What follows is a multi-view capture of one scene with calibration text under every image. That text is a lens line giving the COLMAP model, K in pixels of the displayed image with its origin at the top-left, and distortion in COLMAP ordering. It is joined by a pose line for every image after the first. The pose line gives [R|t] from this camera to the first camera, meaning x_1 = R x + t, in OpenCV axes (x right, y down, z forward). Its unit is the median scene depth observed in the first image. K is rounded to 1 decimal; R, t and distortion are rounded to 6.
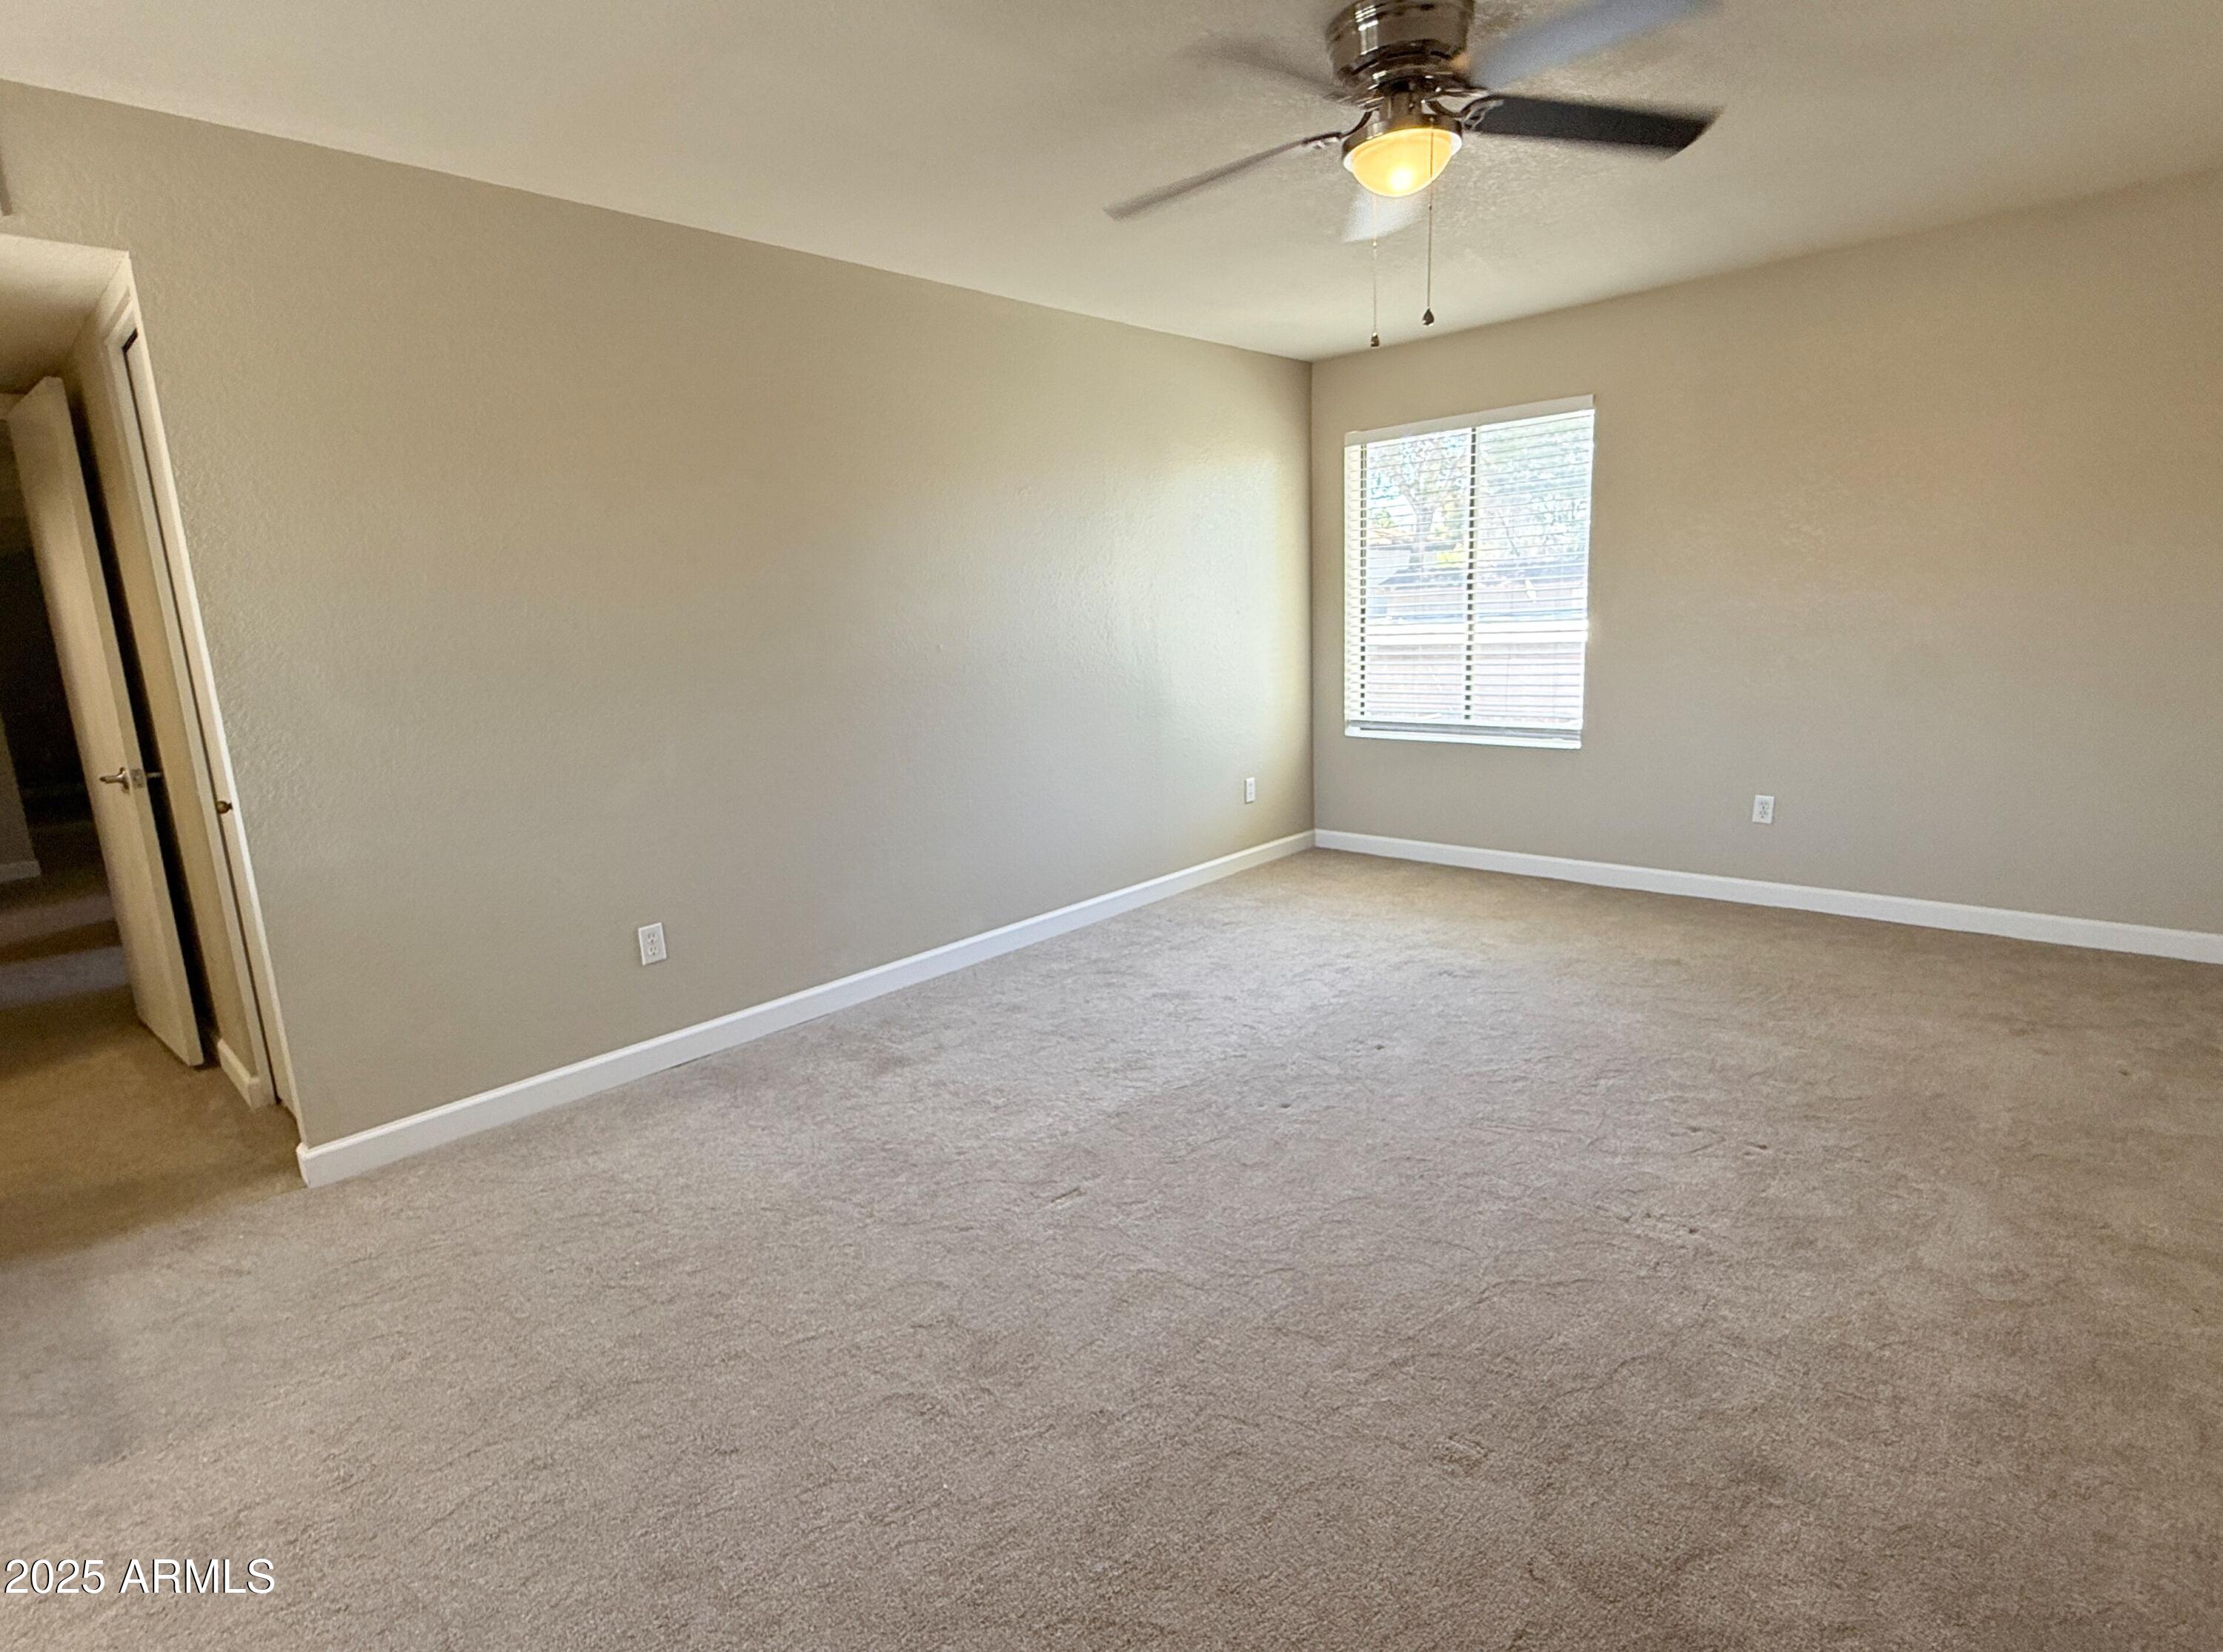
lens RADIAL K [[1092.5, 0, 1110.2], [0, 1092.5, 835.2], [0, 0, 1]] dist [-0.000609, -0.000240]
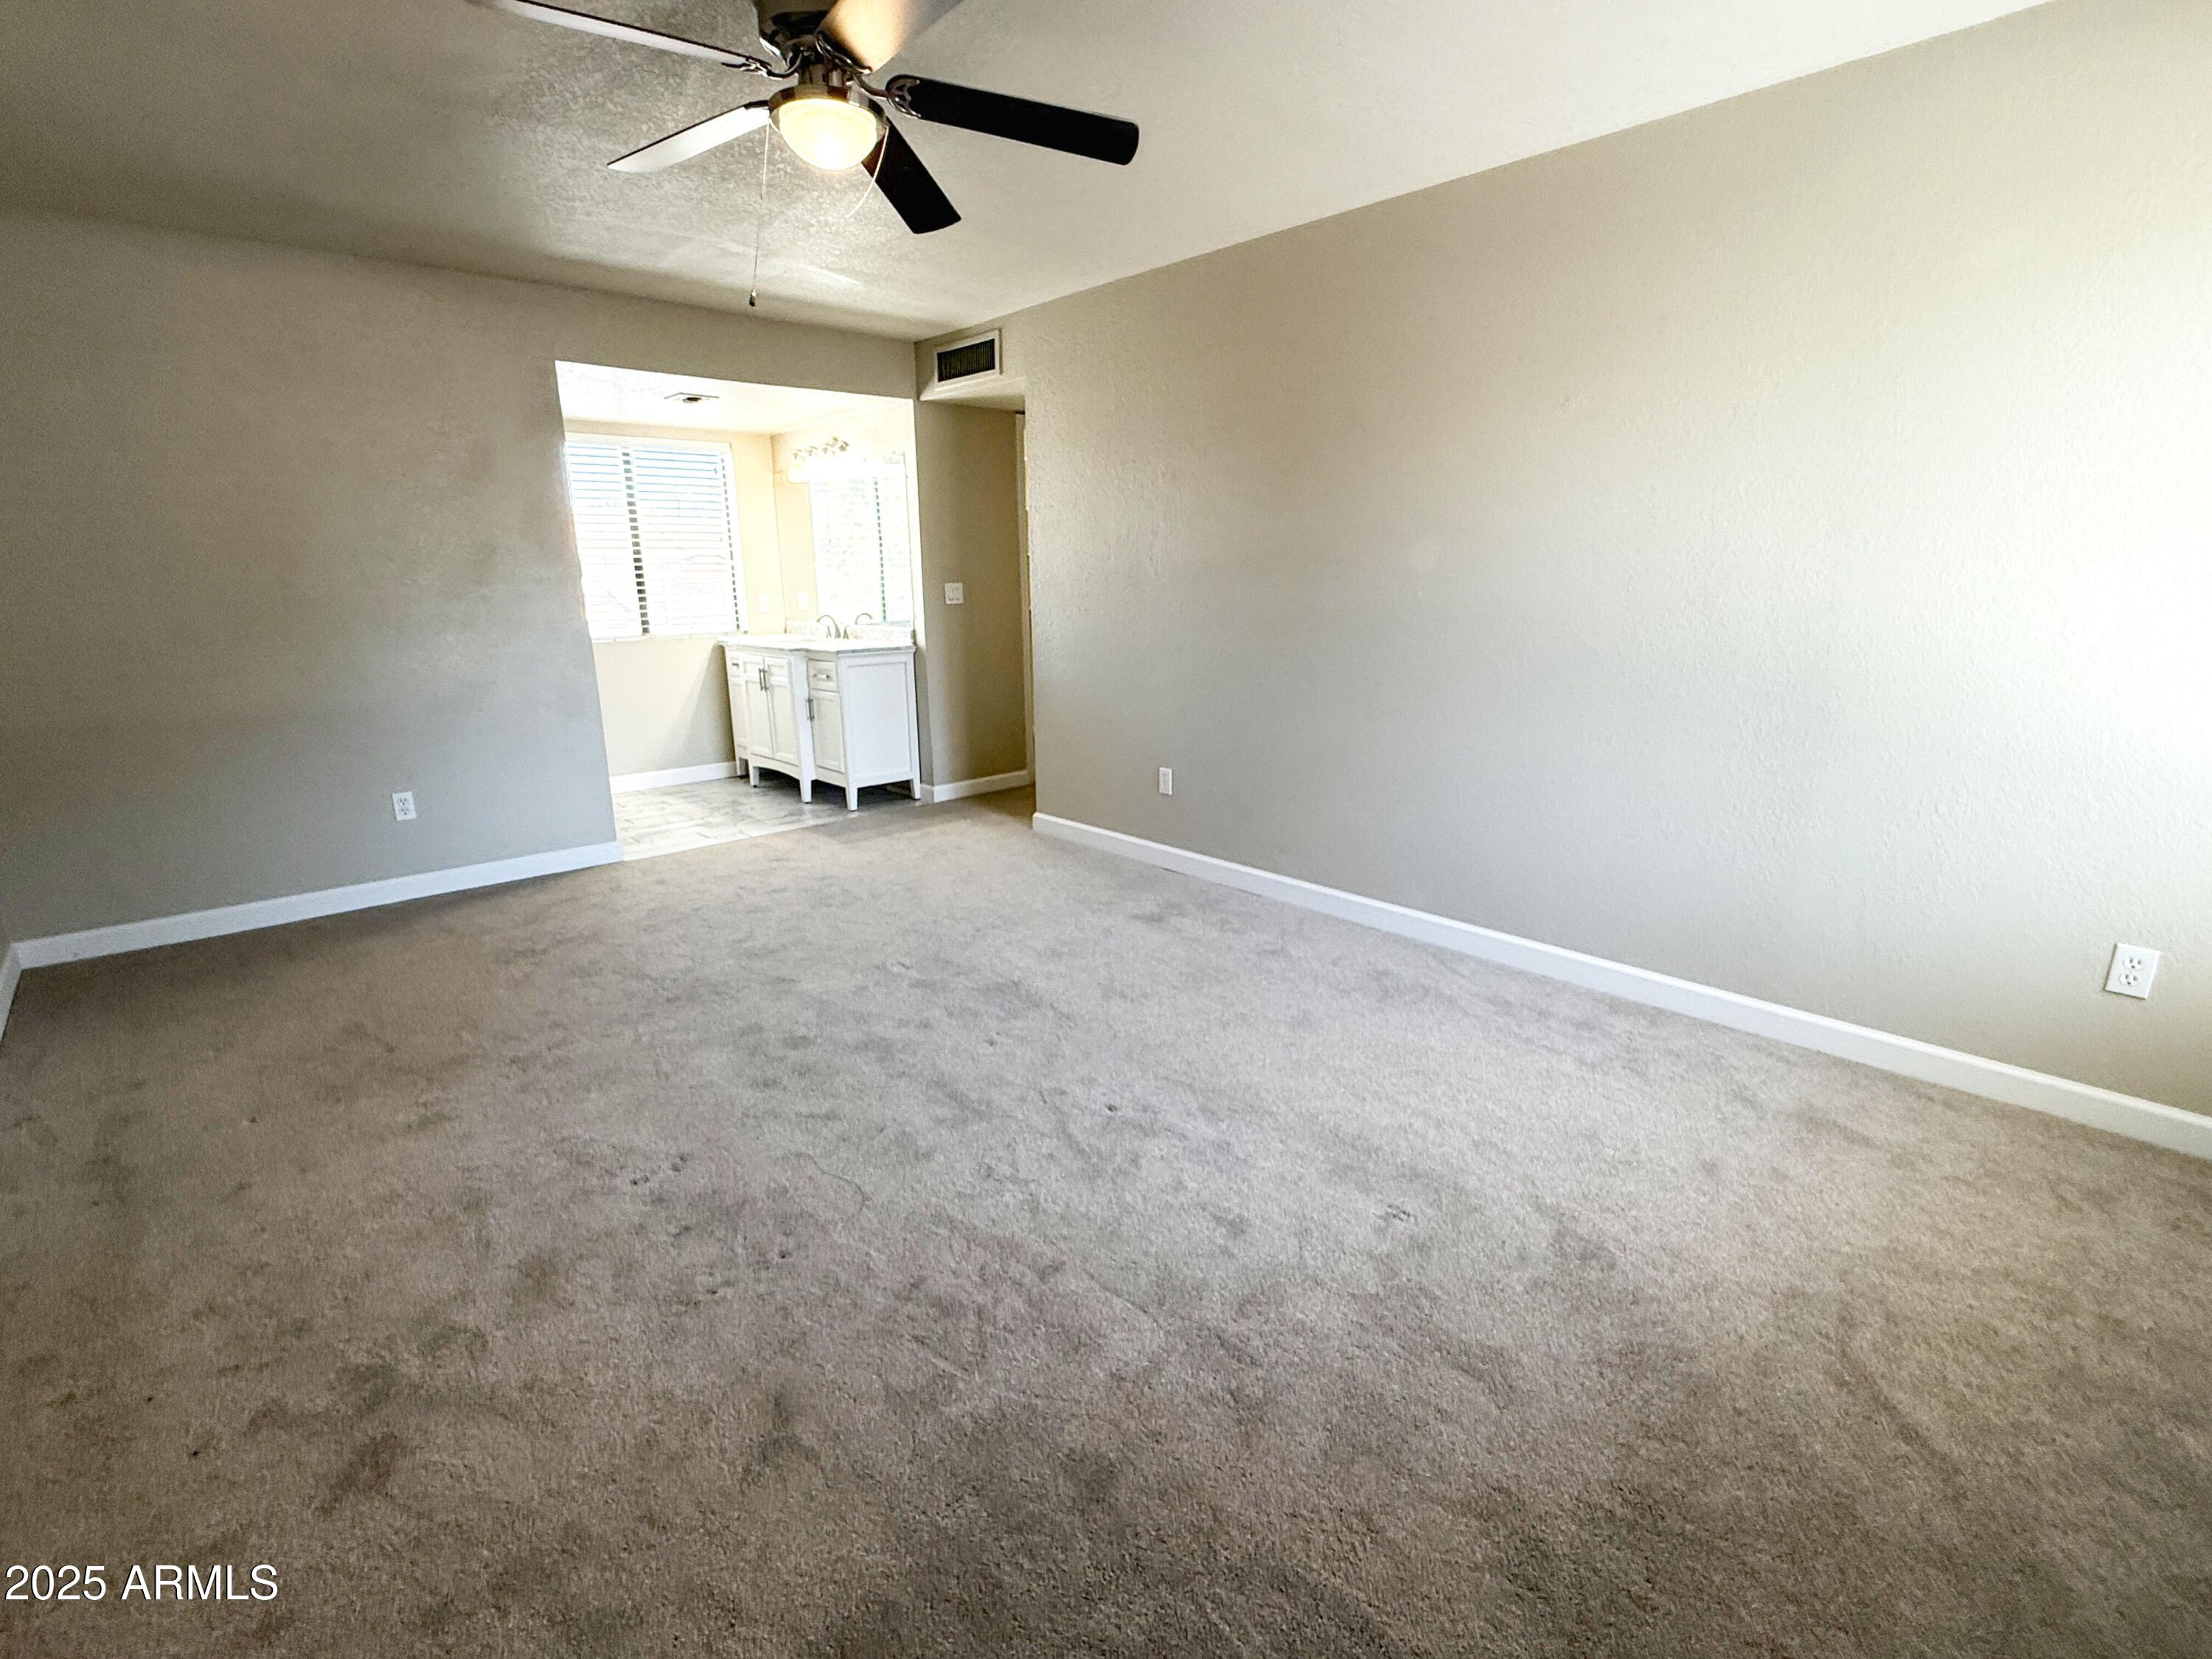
lens RADIAL K [[1036.1, 0, 1111.2], [0, 1036.1, 828.7], [0, 0, 1]] dist [-0.001026, 0.000177]
pose [[-0.071964, 0.286066, -0.955504, 0.816132], [-0.195294, 0.935403, 0.294756, -0.207179], [0.978101, 0.207816, -0.011448, 0.837198]]
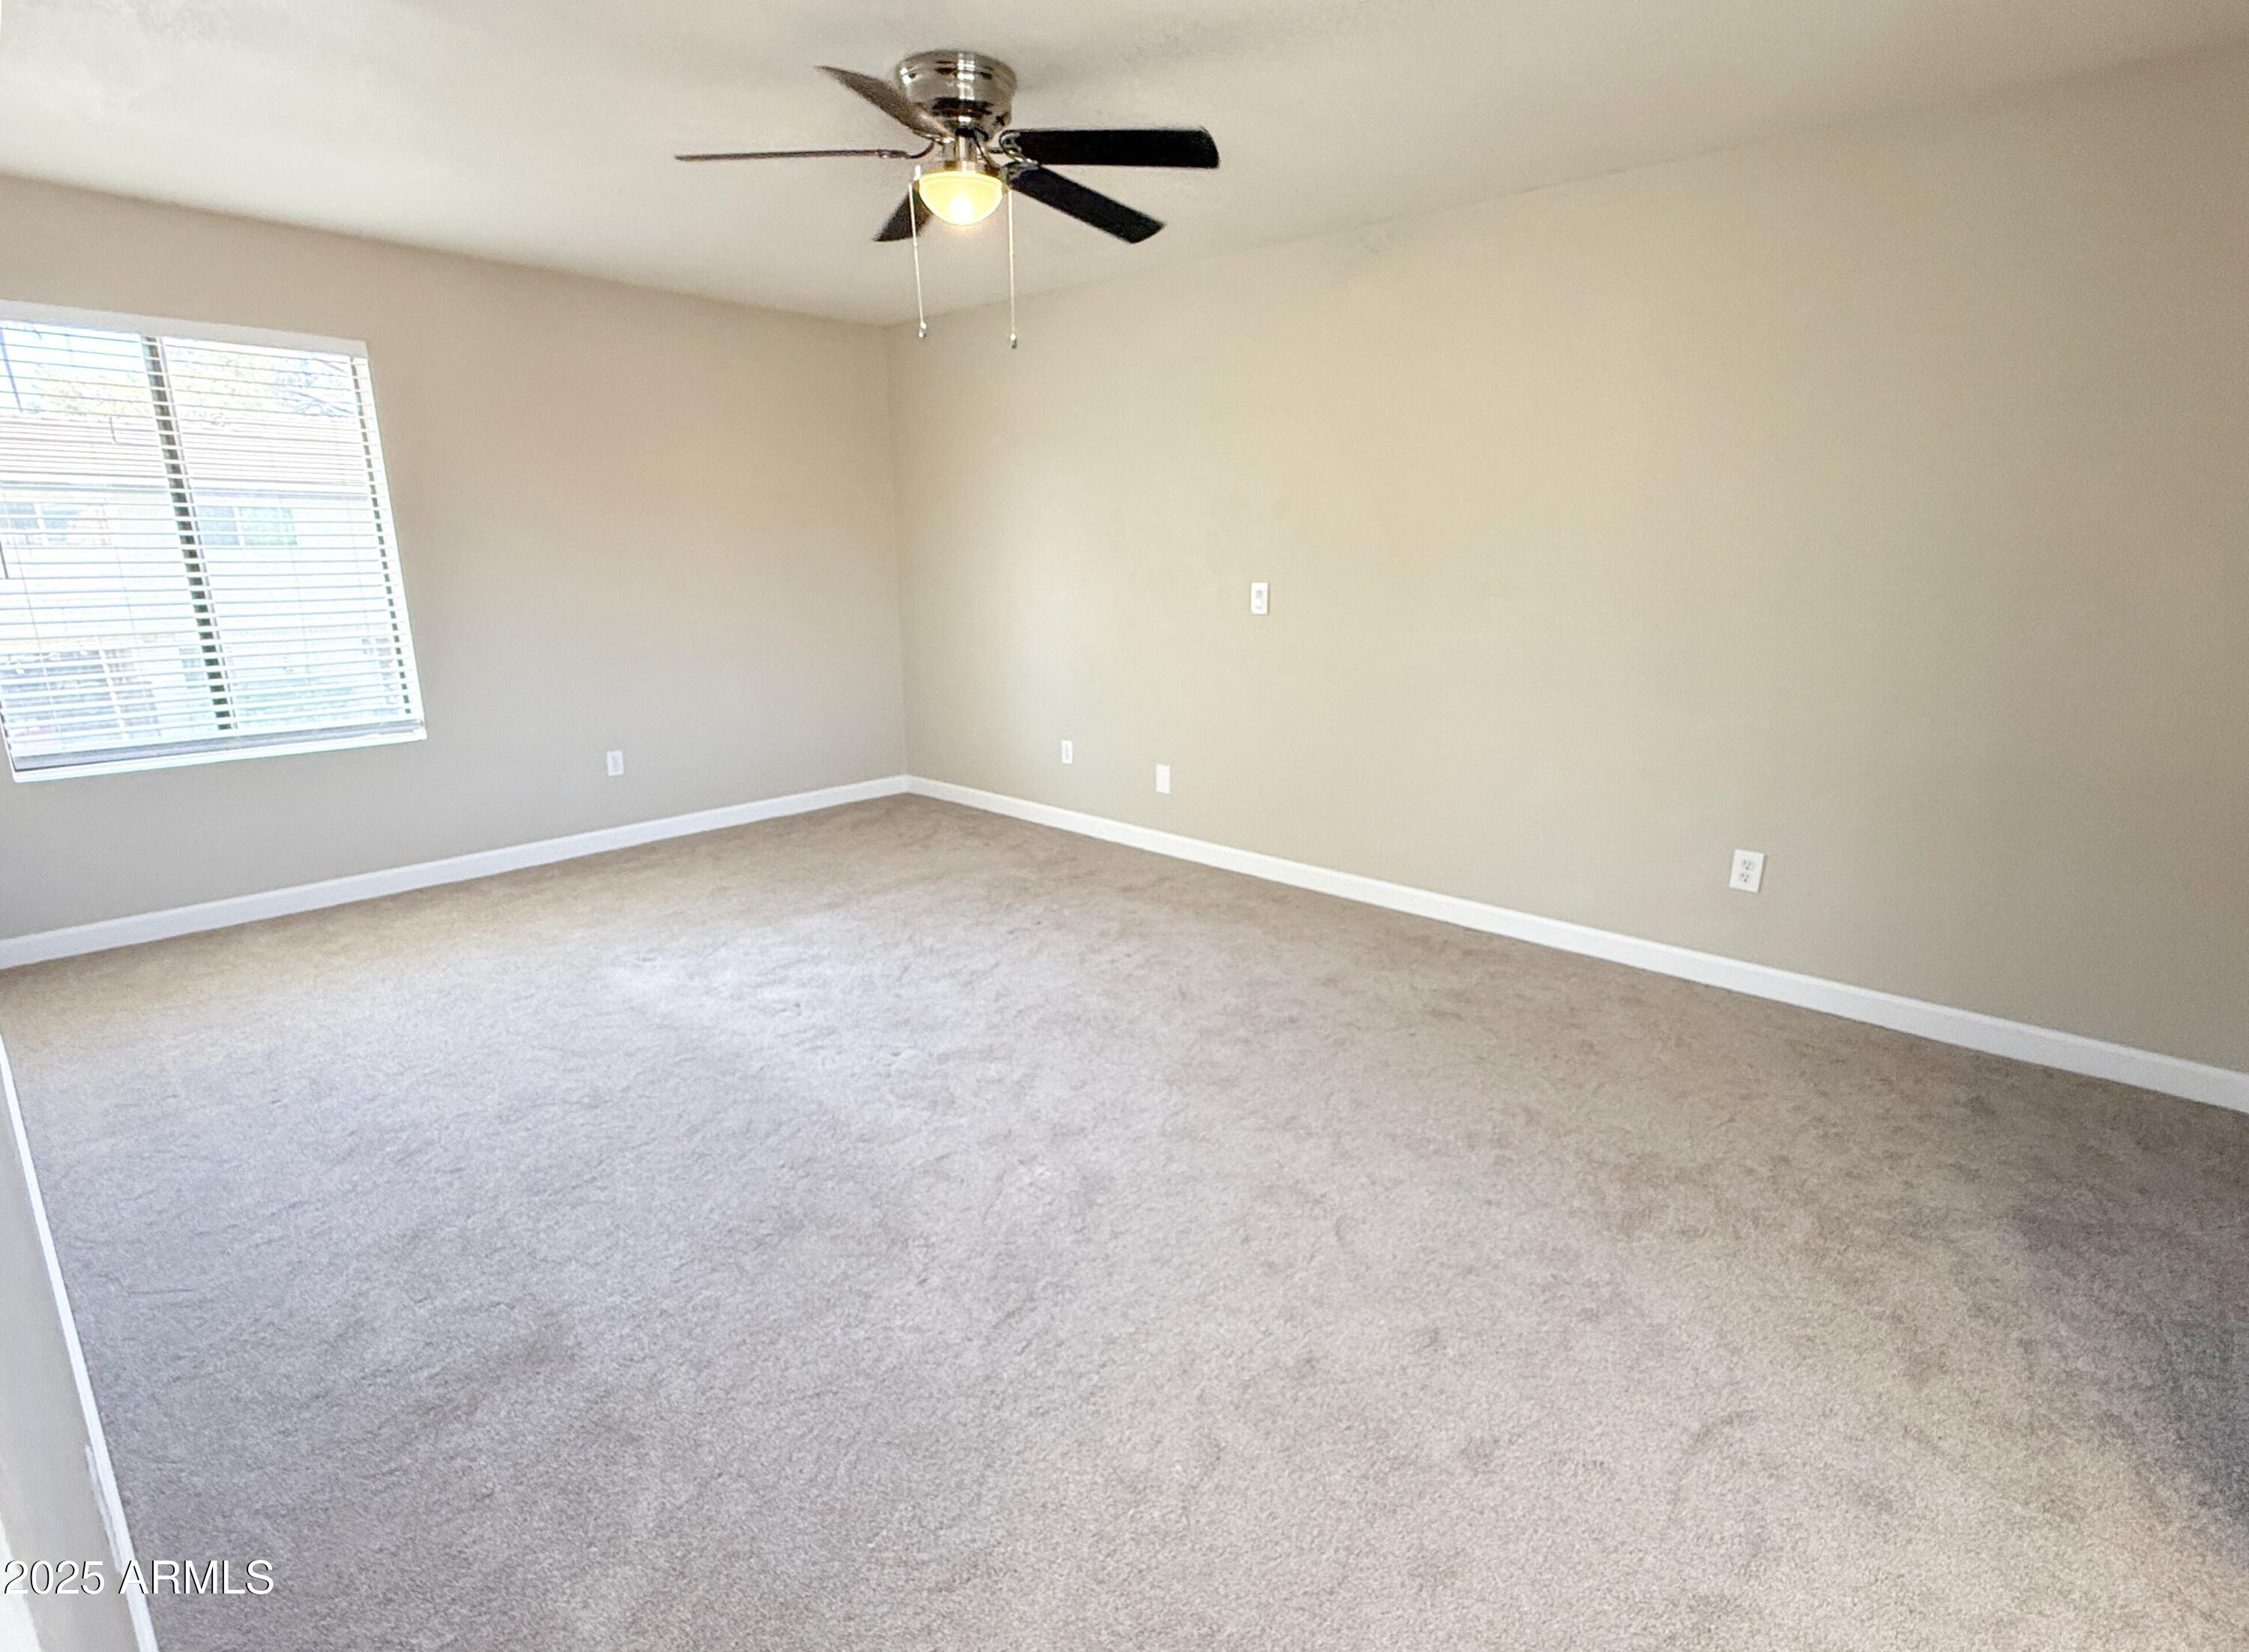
lens RADIAL K [[1089.6, 0, 1120.4], [0, 1089.6, 820.2], [0, 0, 1]] dist [0.000361, -0.000507]
pose [[-0.001581, -0.199159, 0.979966, -0.622529], [0.207898, 0.958490, 0.195130, -0.093839], [-0.978149, 0.204041, 0.039890, 0.546894]]
